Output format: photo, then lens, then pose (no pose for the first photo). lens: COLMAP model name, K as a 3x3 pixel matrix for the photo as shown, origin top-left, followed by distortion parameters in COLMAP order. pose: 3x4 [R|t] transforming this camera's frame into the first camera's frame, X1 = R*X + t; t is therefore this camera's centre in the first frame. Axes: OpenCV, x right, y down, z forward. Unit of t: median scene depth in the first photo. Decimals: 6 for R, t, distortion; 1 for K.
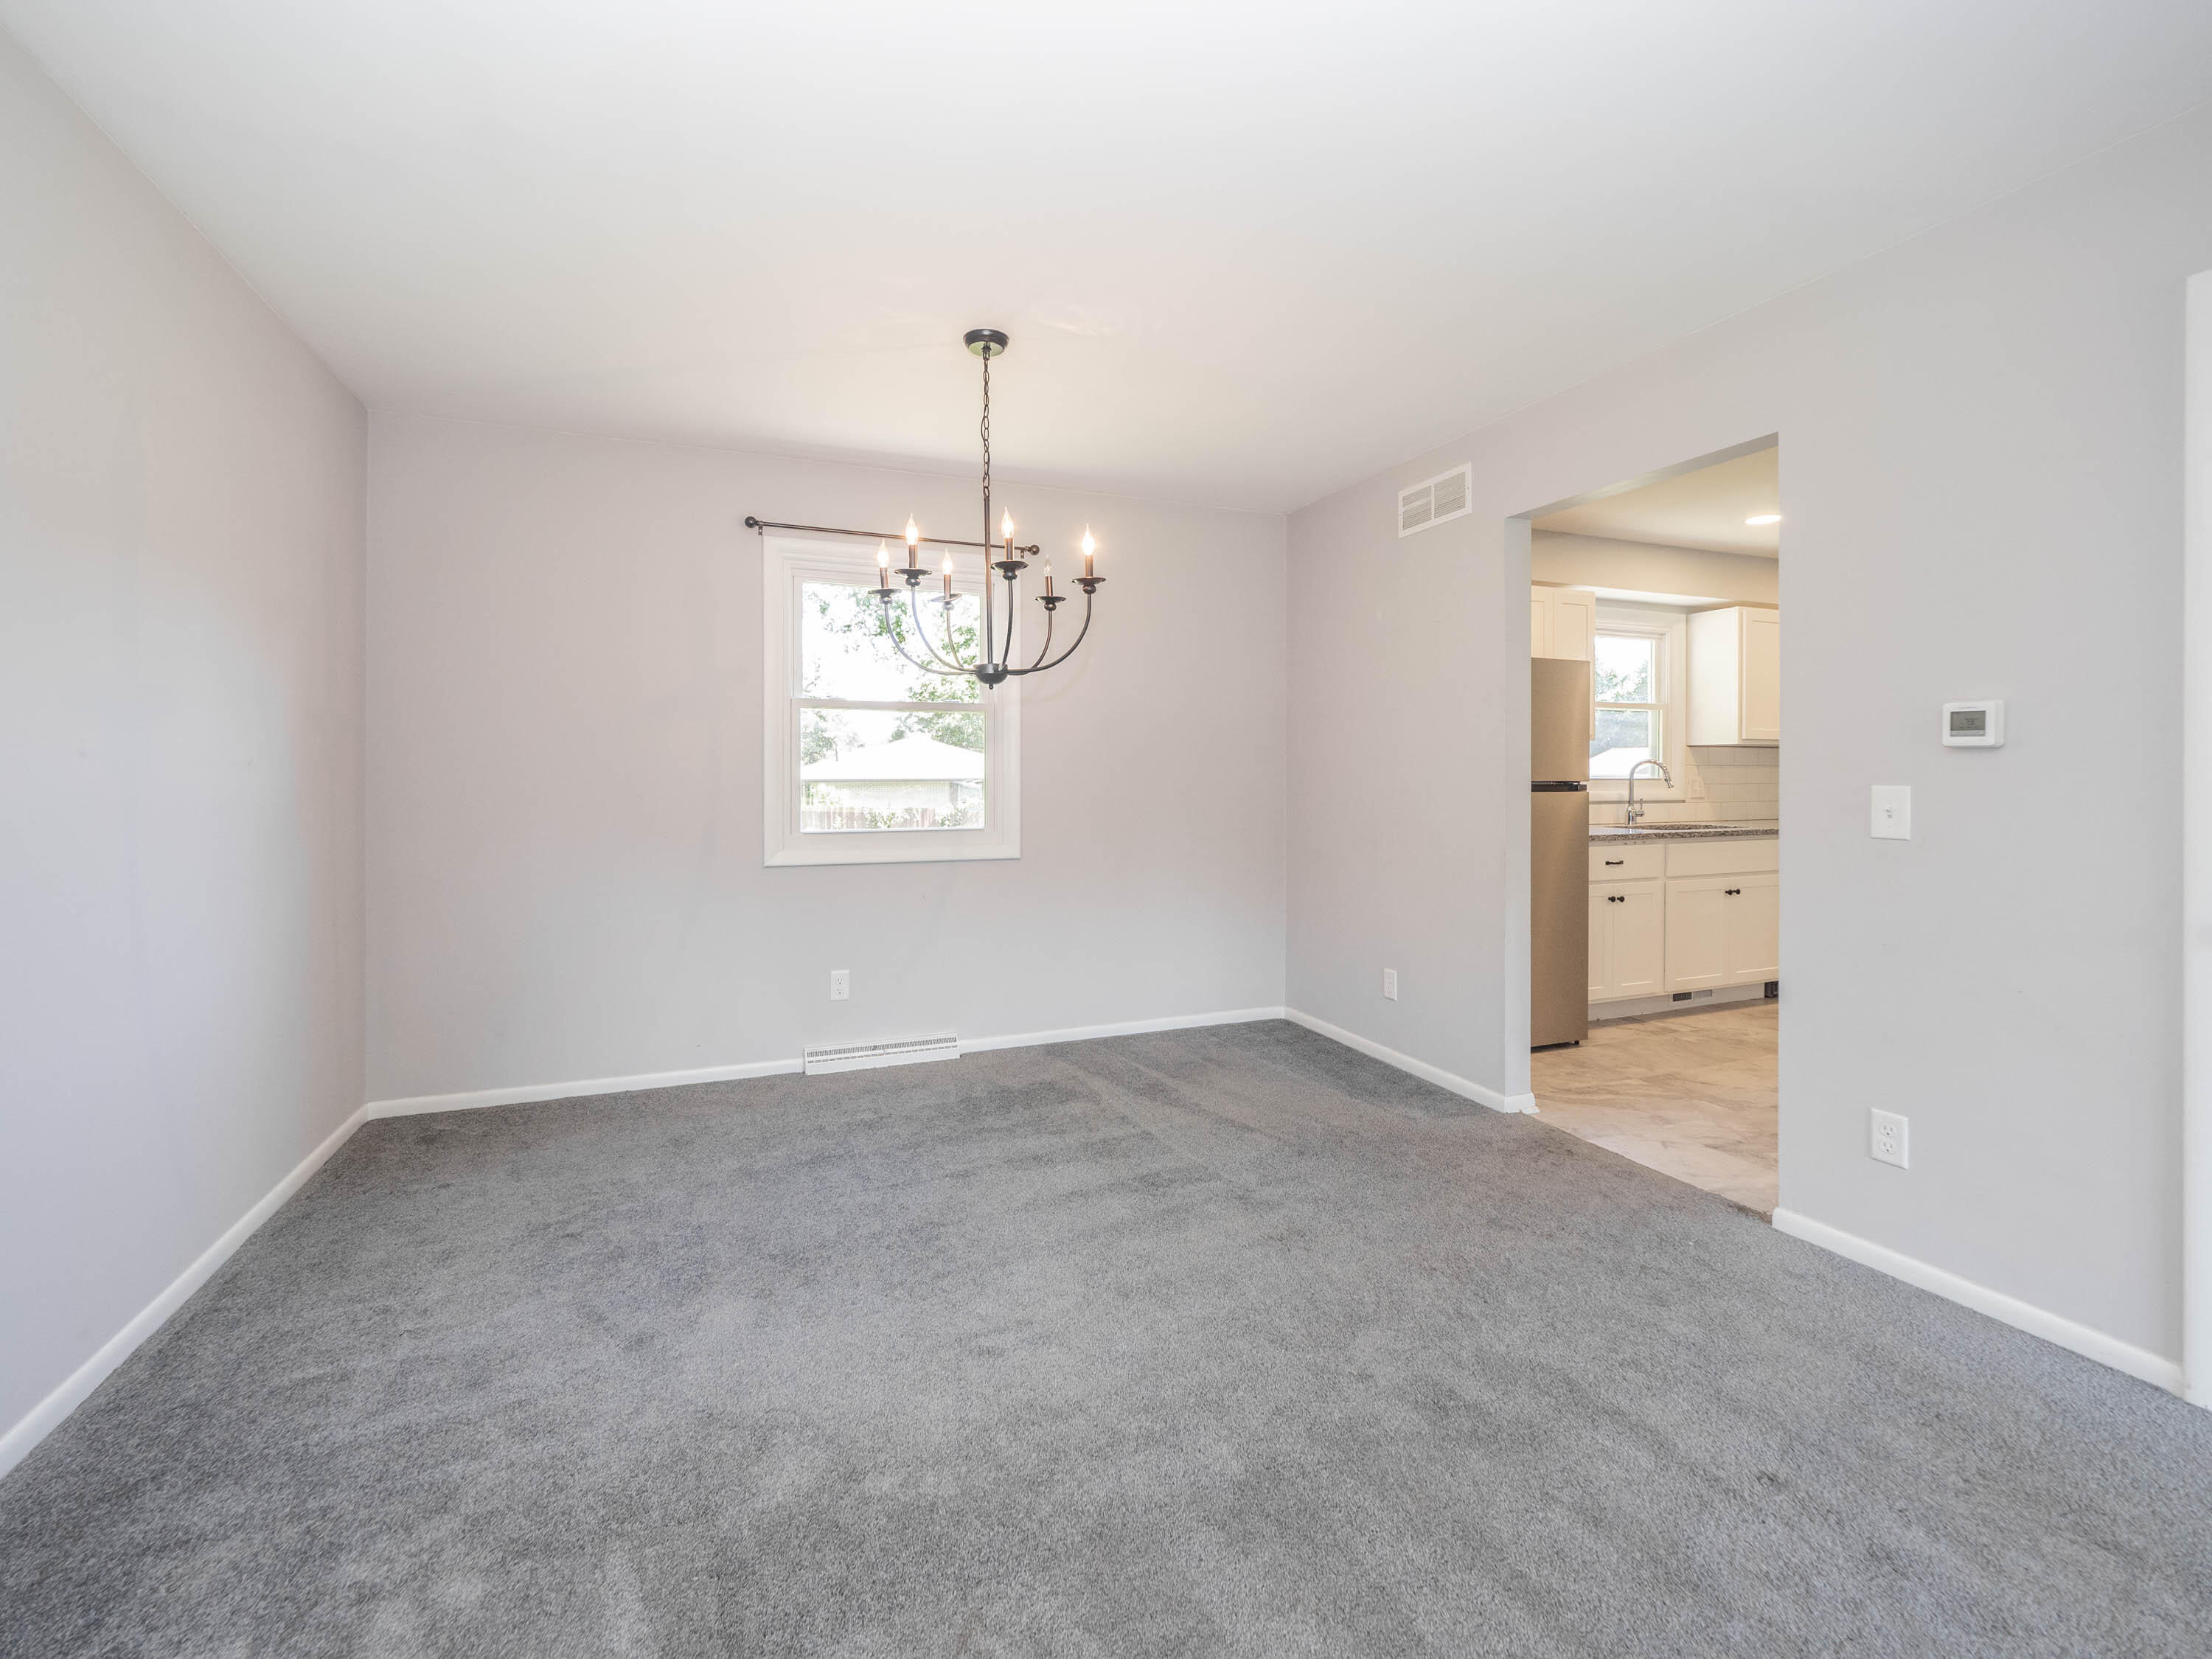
lens RADIAL K [[959.4, 0, 1116.2], [0, 959.4, 787.4], [0, 0, 1]] dist [-0.003731, -0.002044]
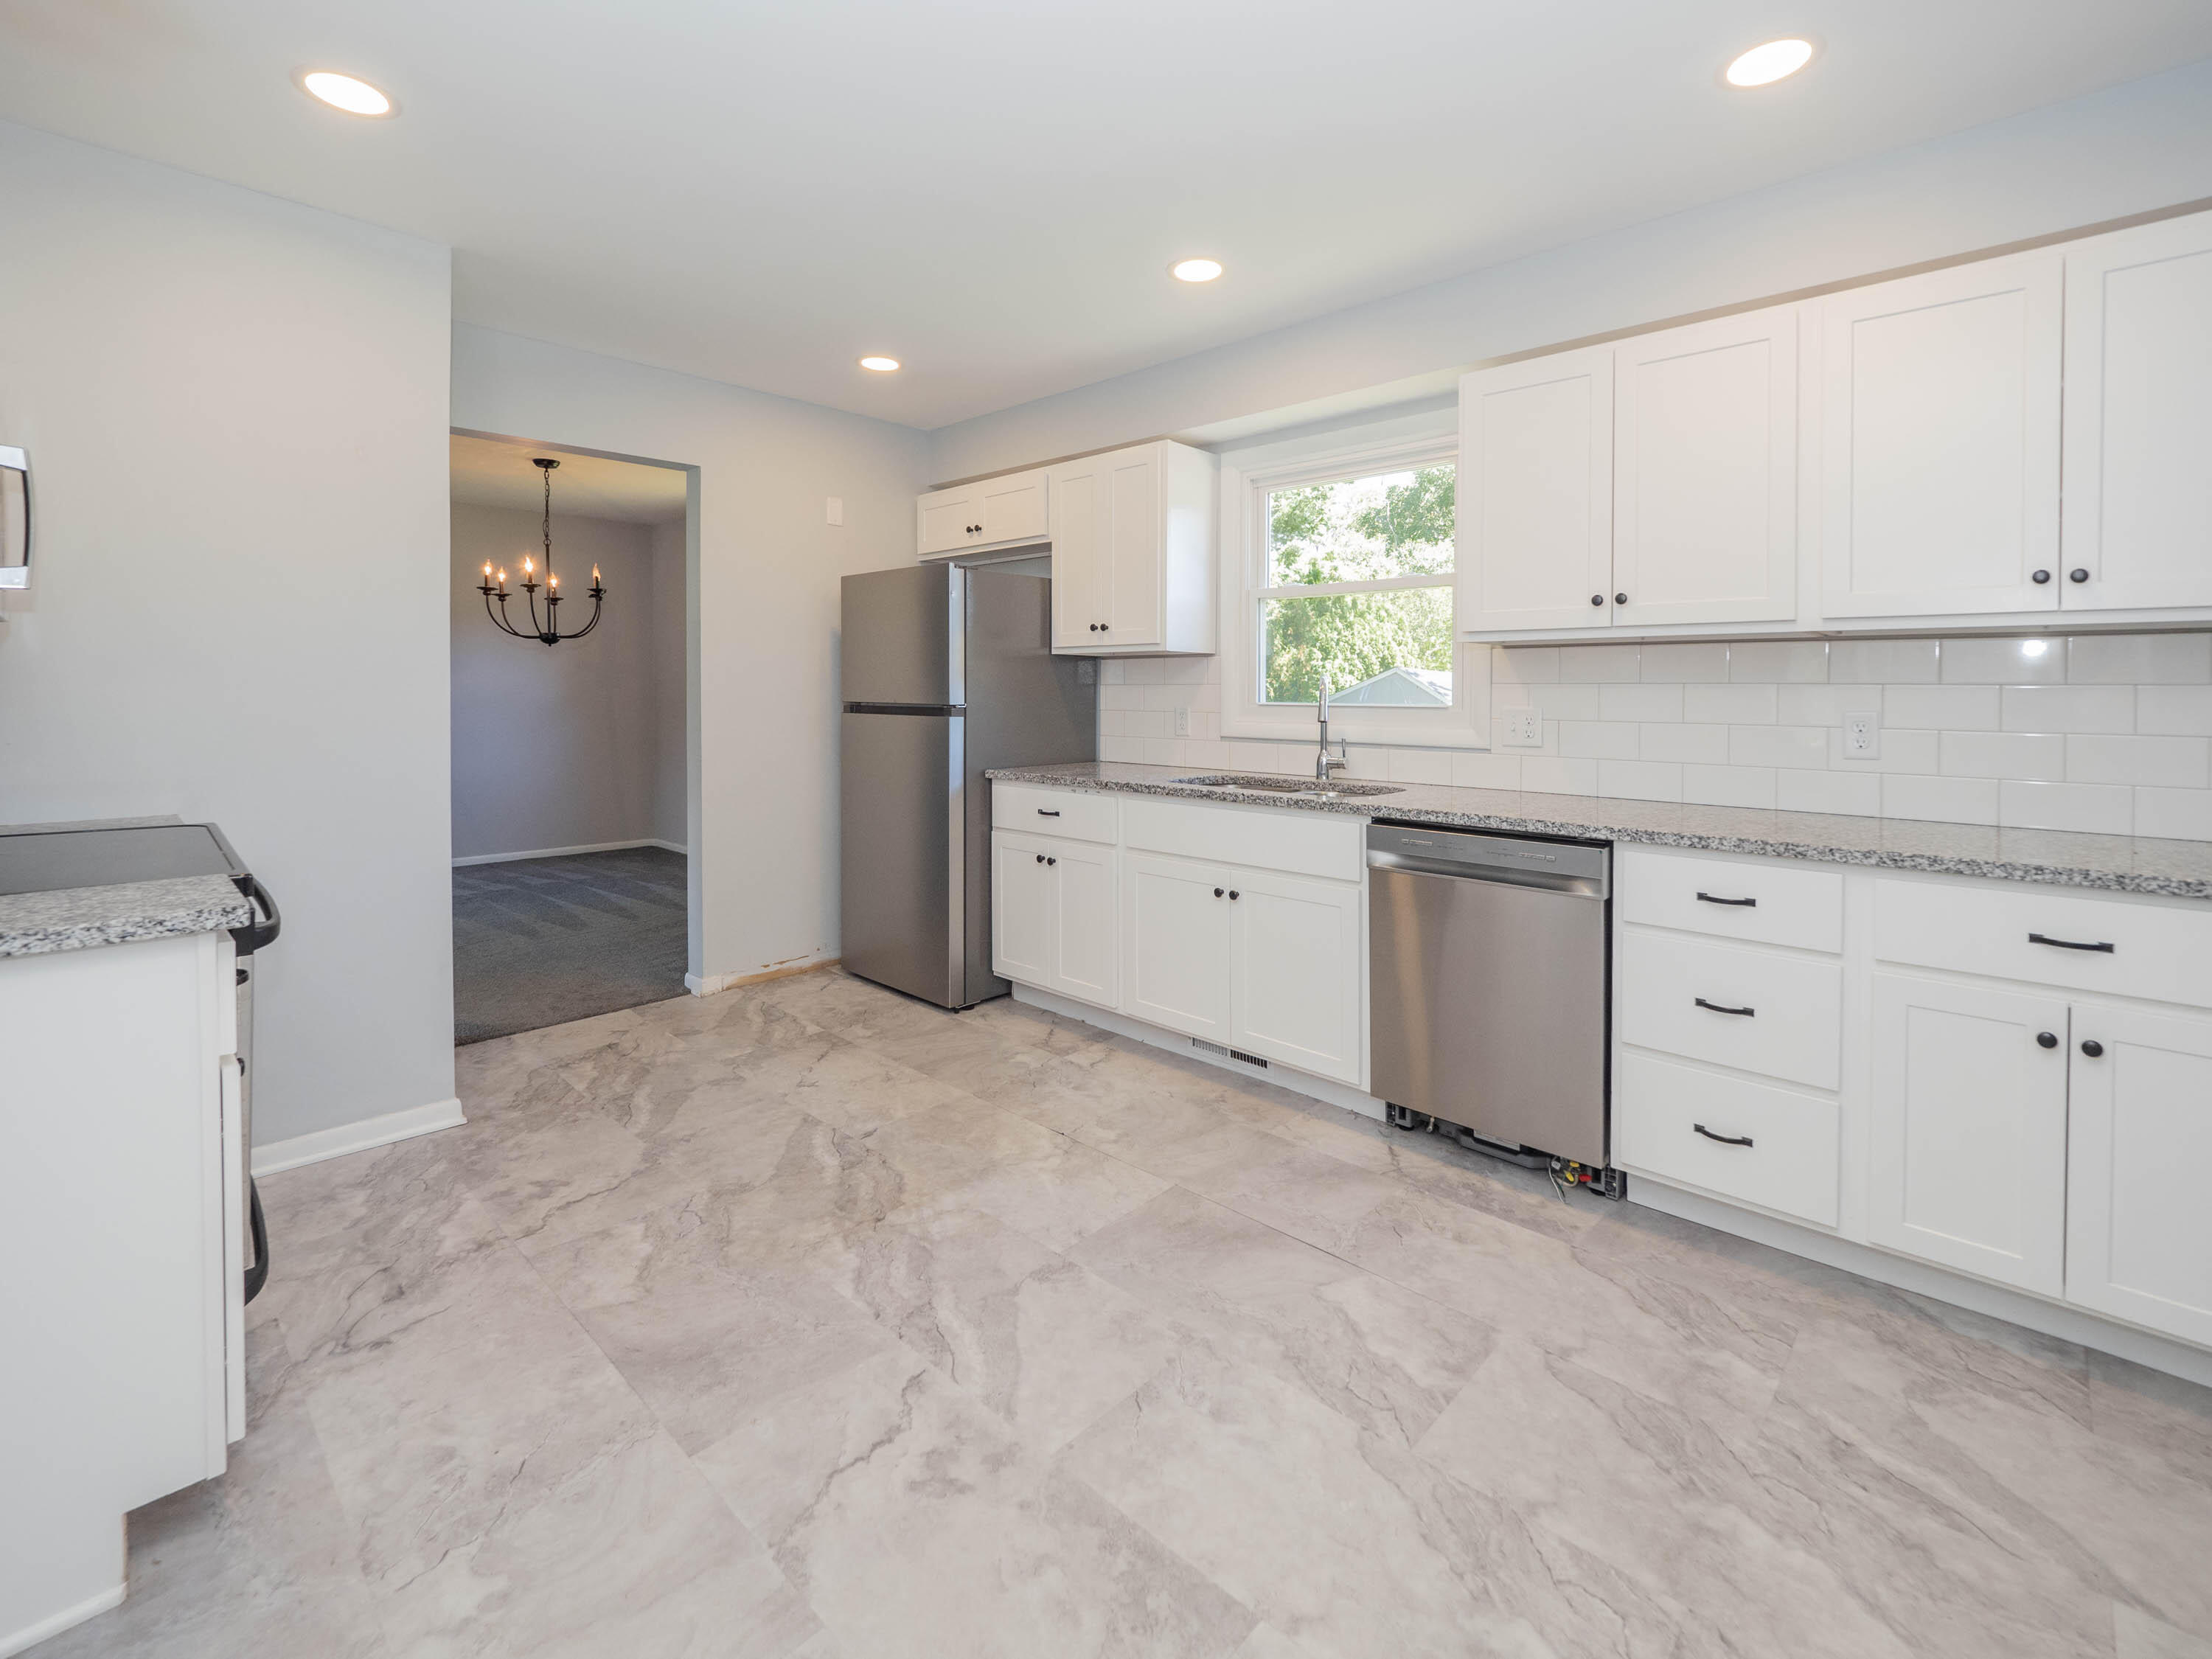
lens RADIAL K [[959.4, 0, 1076.2], [0, 959.4, 746.3], [0, 0, 1]] dist [-0.003731, -0.002044]
pose [[0.419529, 0.059302, -0.905803, 1.536943], [-0.012679, 0.998149, 0.059475, -0.027378], [0.907653, -0.013467, 0.419504, 0.875297]]
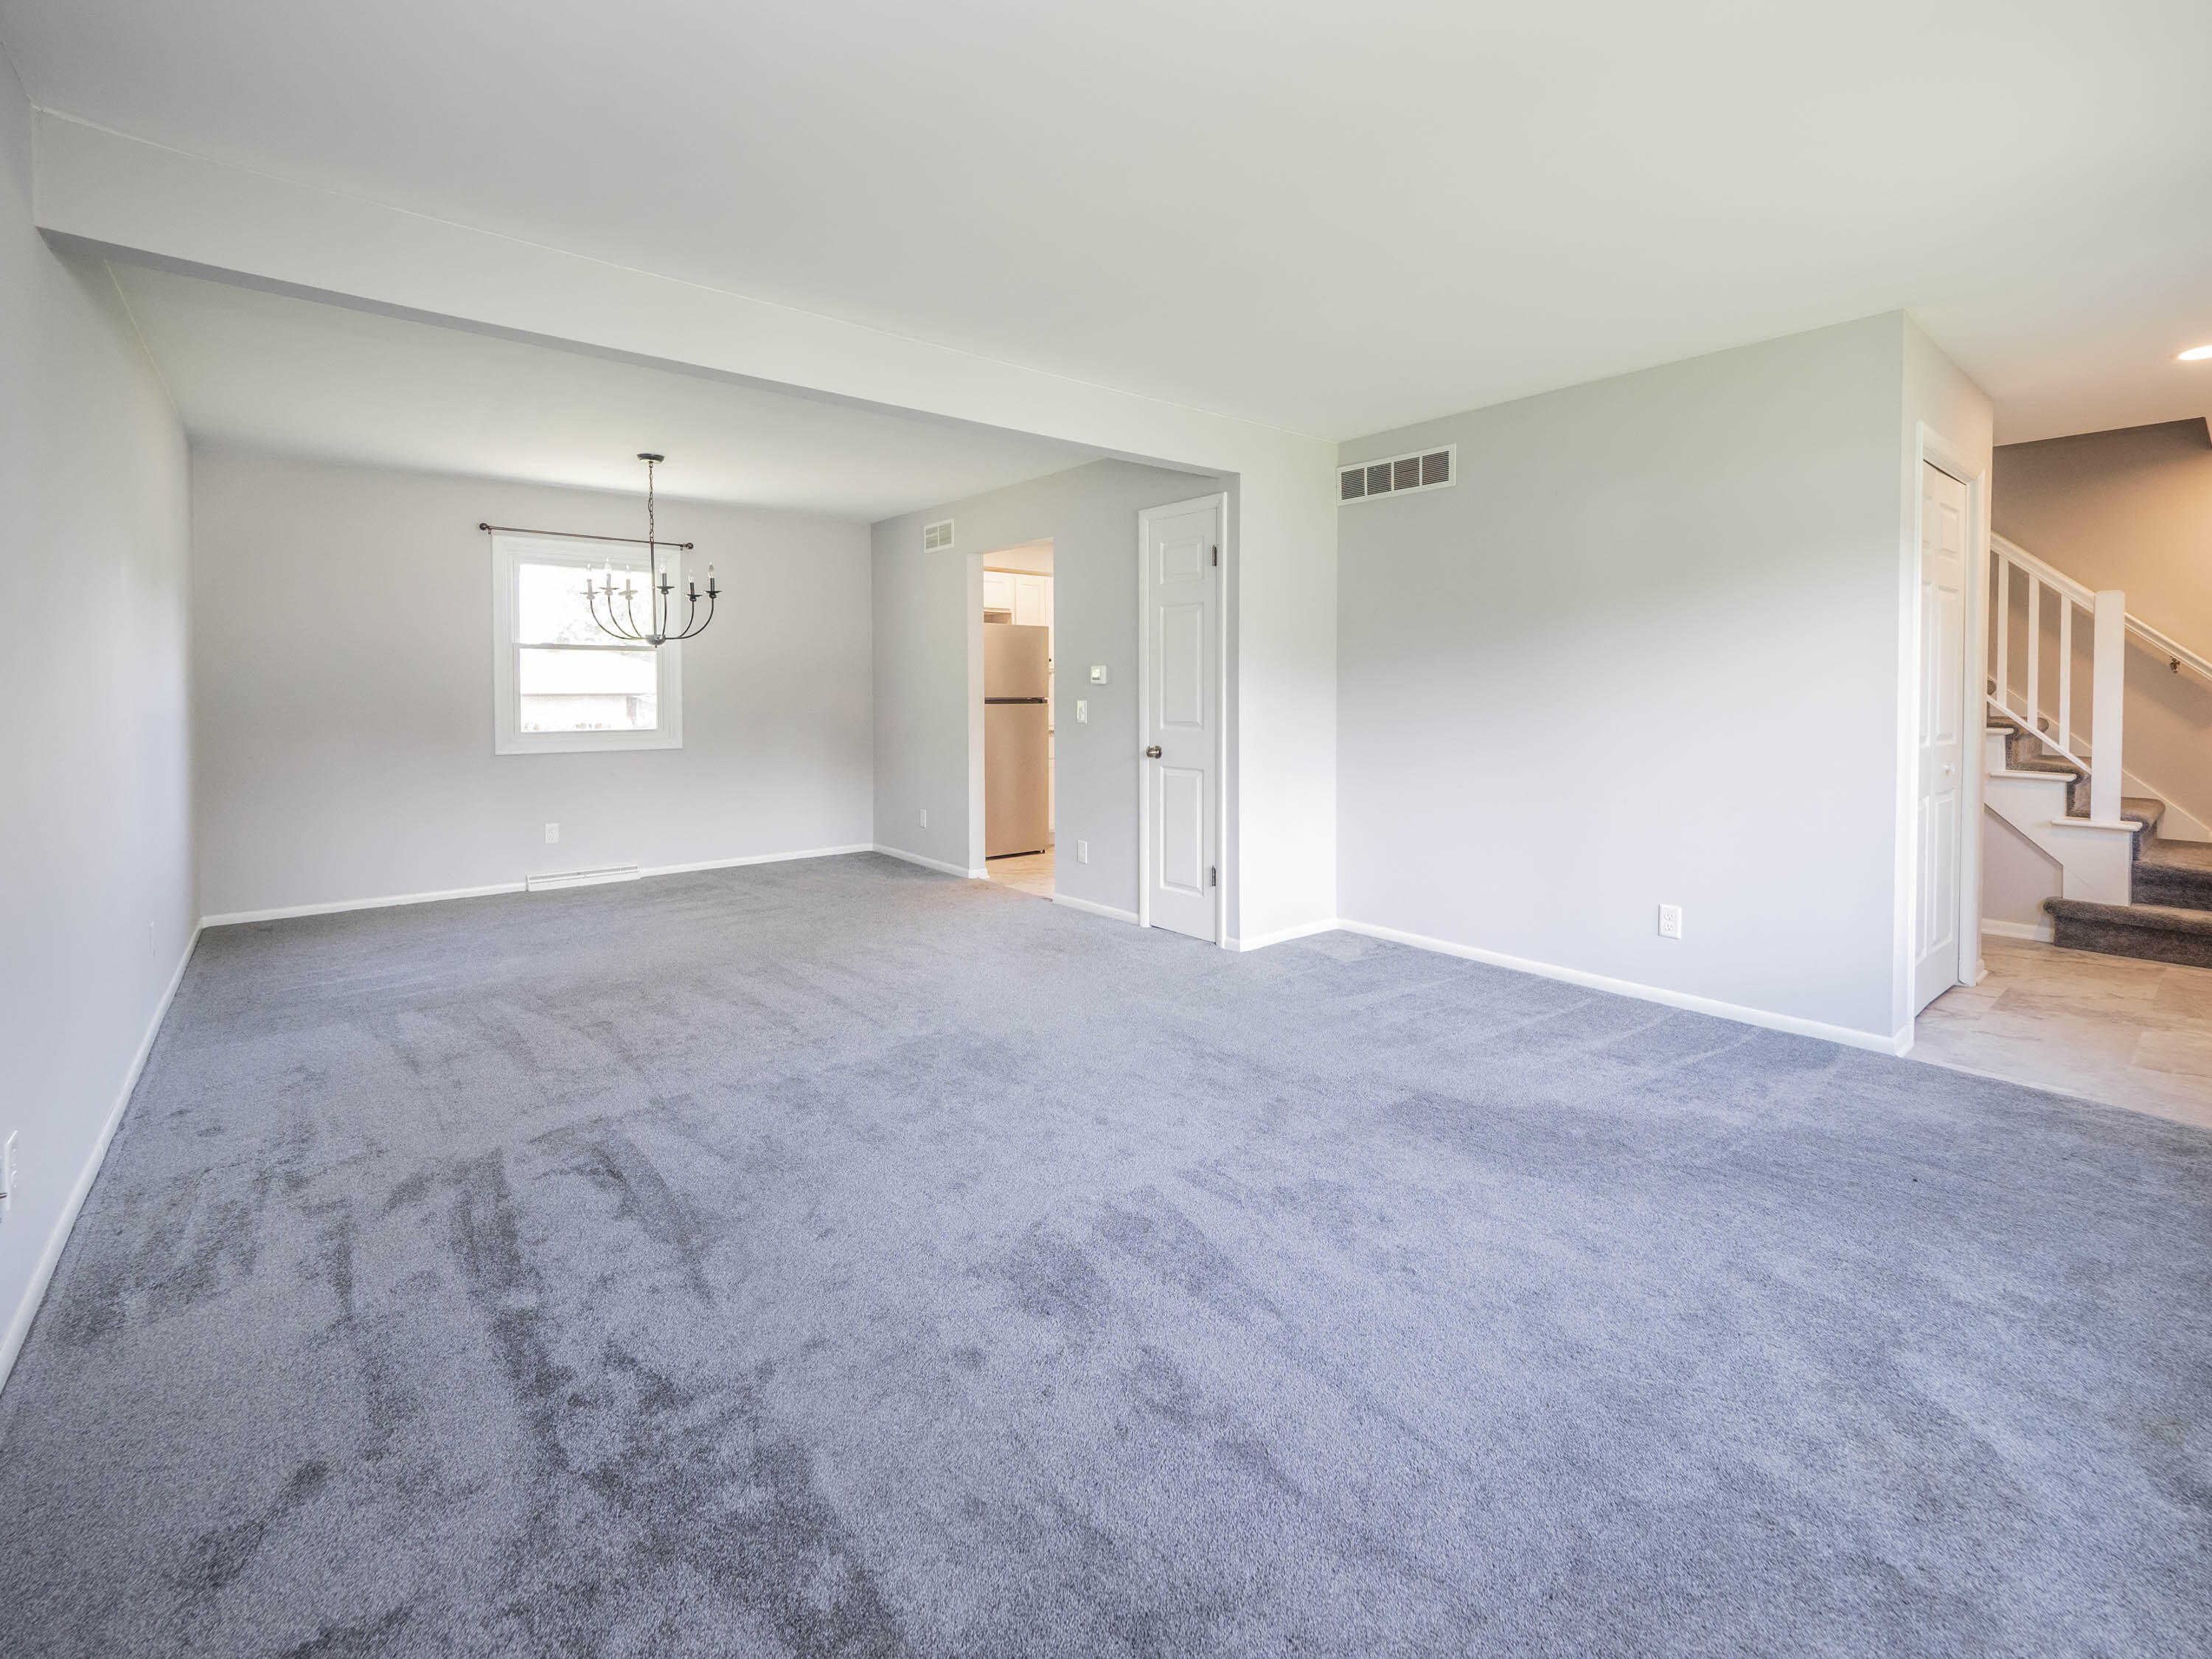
lens RADIAL K [[959.4, 0, 1127.8], [0, 959.4, 715.3], [0, 0, 1]] dist [-0.003731, -0.002044]
pose [[0.952016, -0.008106, 0.305942, 0.126086], [0.002744, 0.999835, 0.017952, -0.004542], [-0.306037, -0.016251, 0.951881, -0.773330]]
